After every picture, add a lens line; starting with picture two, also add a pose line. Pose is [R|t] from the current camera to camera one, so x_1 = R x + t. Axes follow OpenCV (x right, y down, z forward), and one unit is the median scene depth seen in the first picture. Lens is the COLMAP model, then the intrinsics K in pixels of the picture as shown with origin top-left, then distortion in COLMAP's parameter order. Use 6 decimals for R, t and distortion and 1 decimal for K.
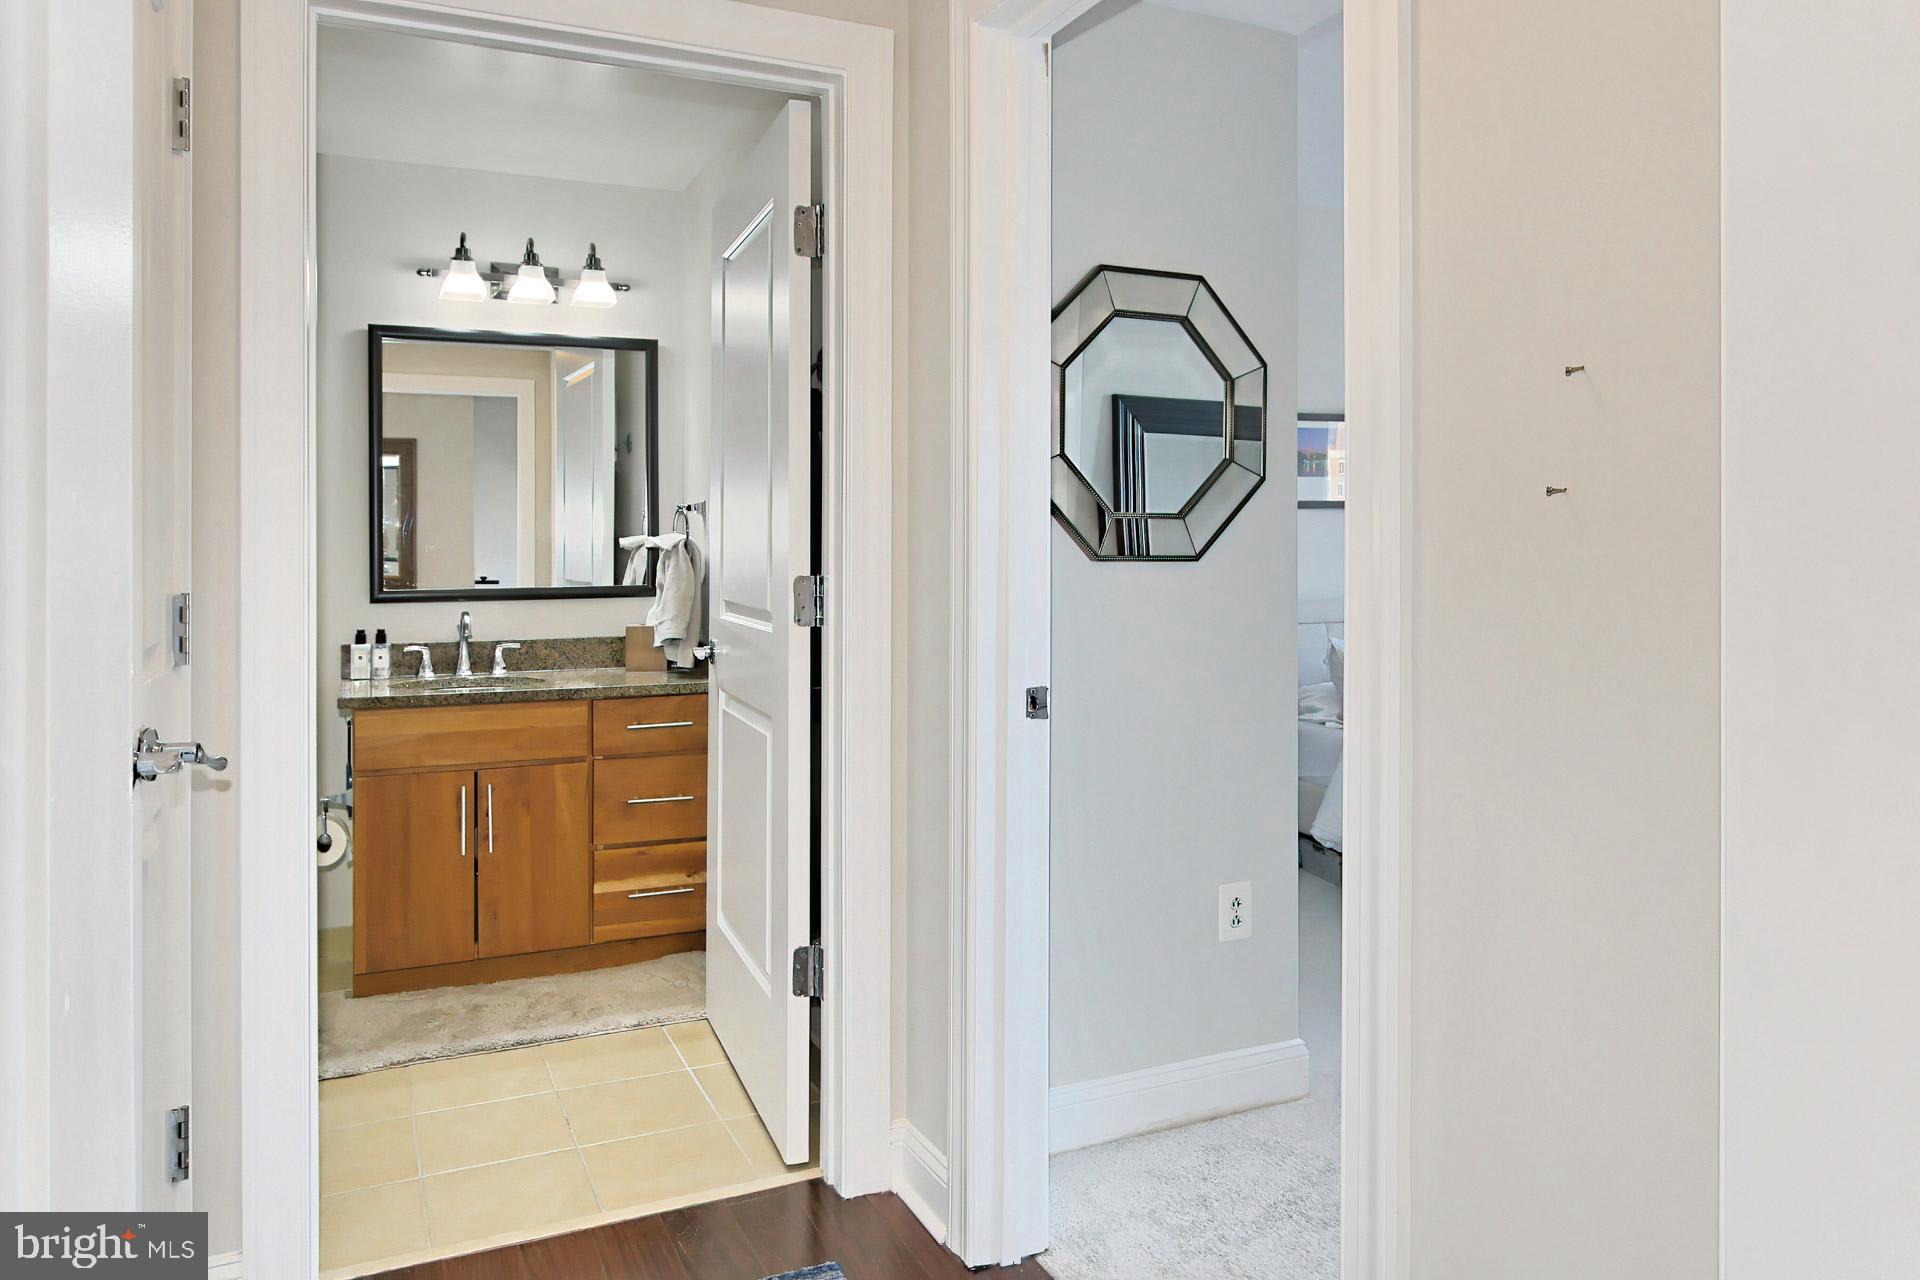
lens RADIAL K [[1325.4, 0, 960.0], [0, 1325.4, 640.0], [0, 0, 1]] dist [0.000969, 0.000404]
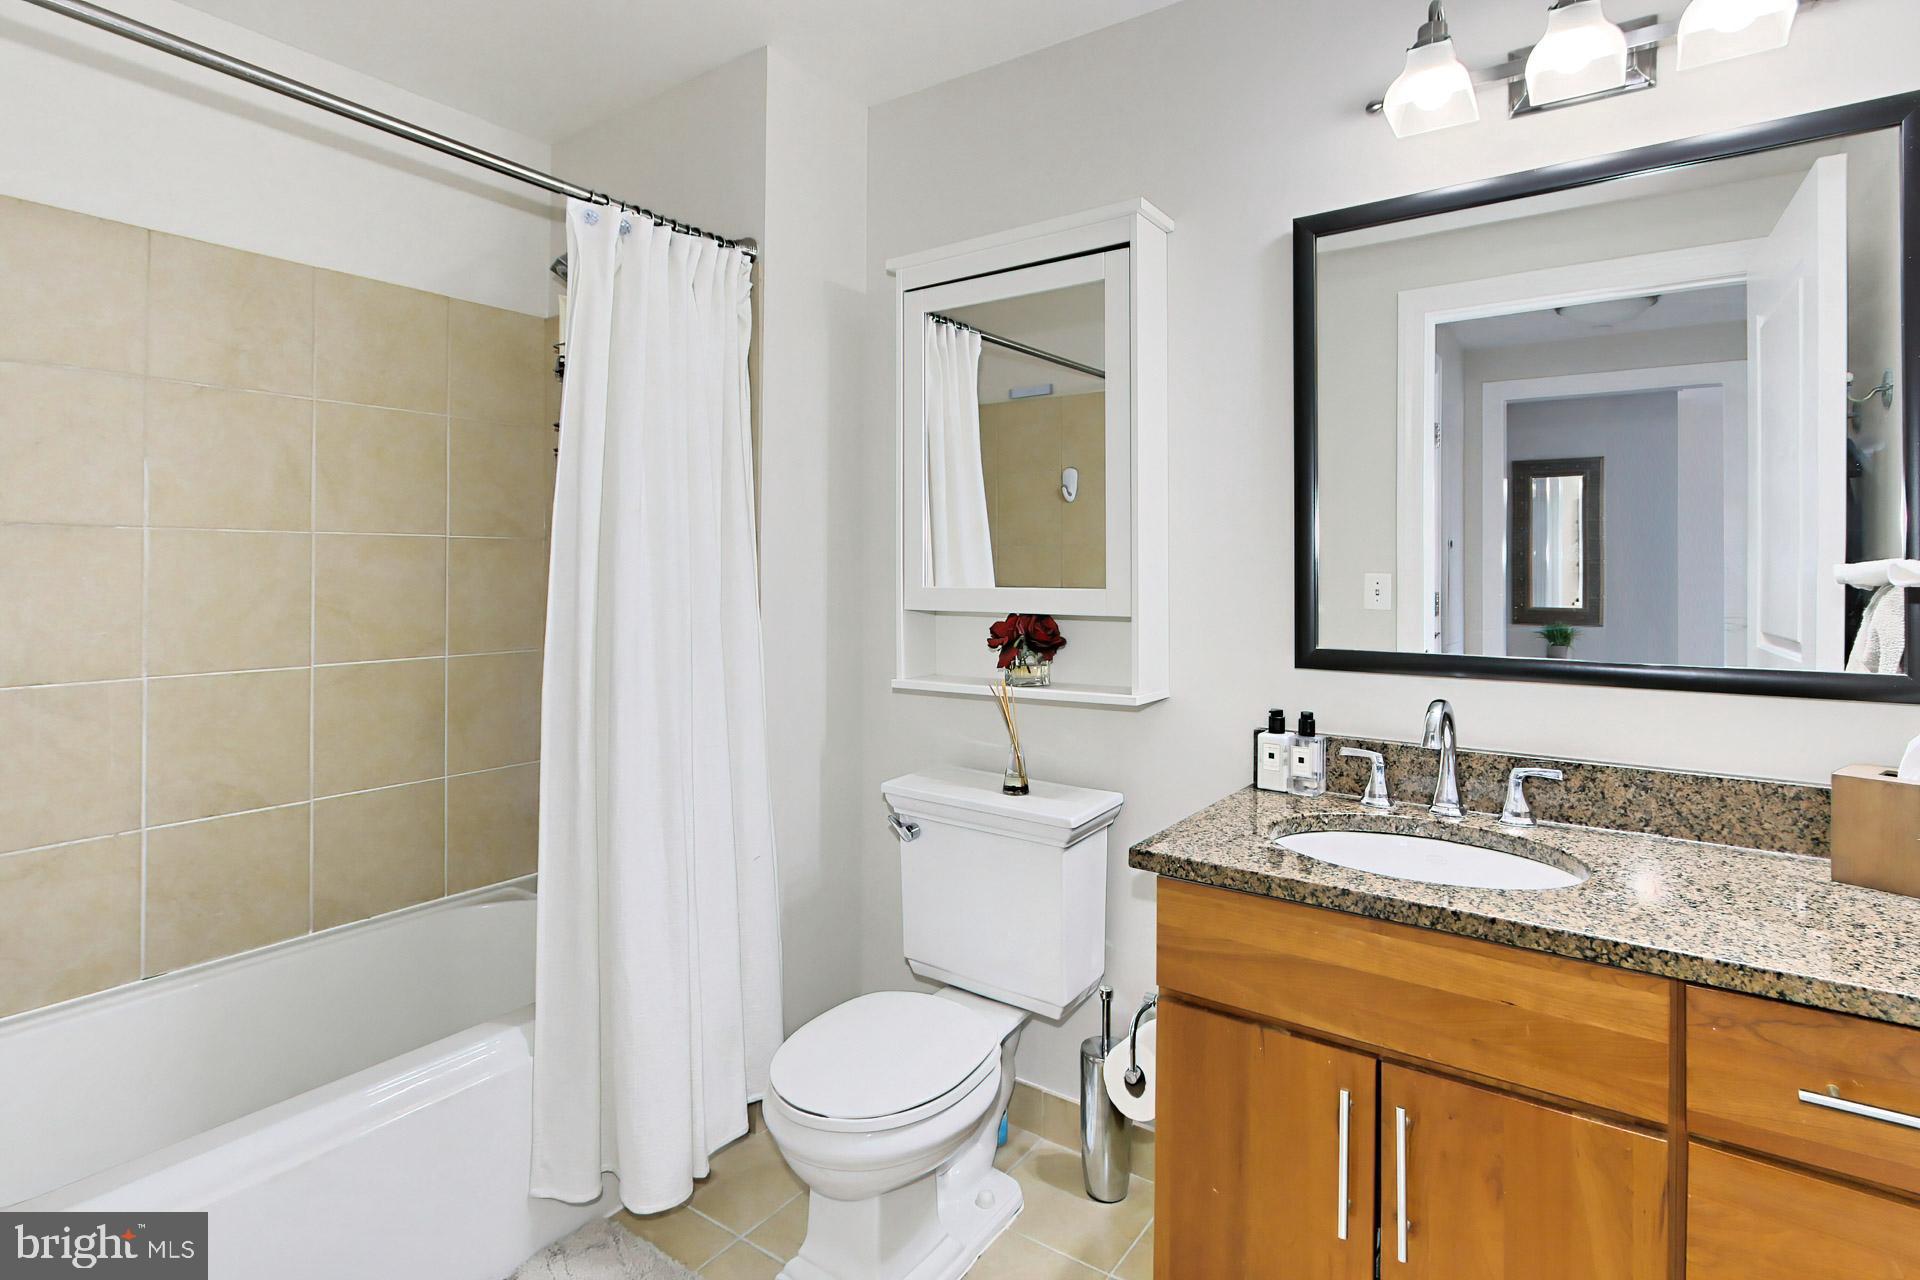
lens RADIAL K [[962.8, 0, 960.9], [0, 962.8, 548.9], [0, 0, 1]] dist [0.002189, 0.000843]
pose [[0.494904, -0.017372, -0.868774, -0.129935], [-0.067344, 0.996026, -0.058279, -0.046824], [0.866334, 0.087350, 0.491767, 0.640093]]
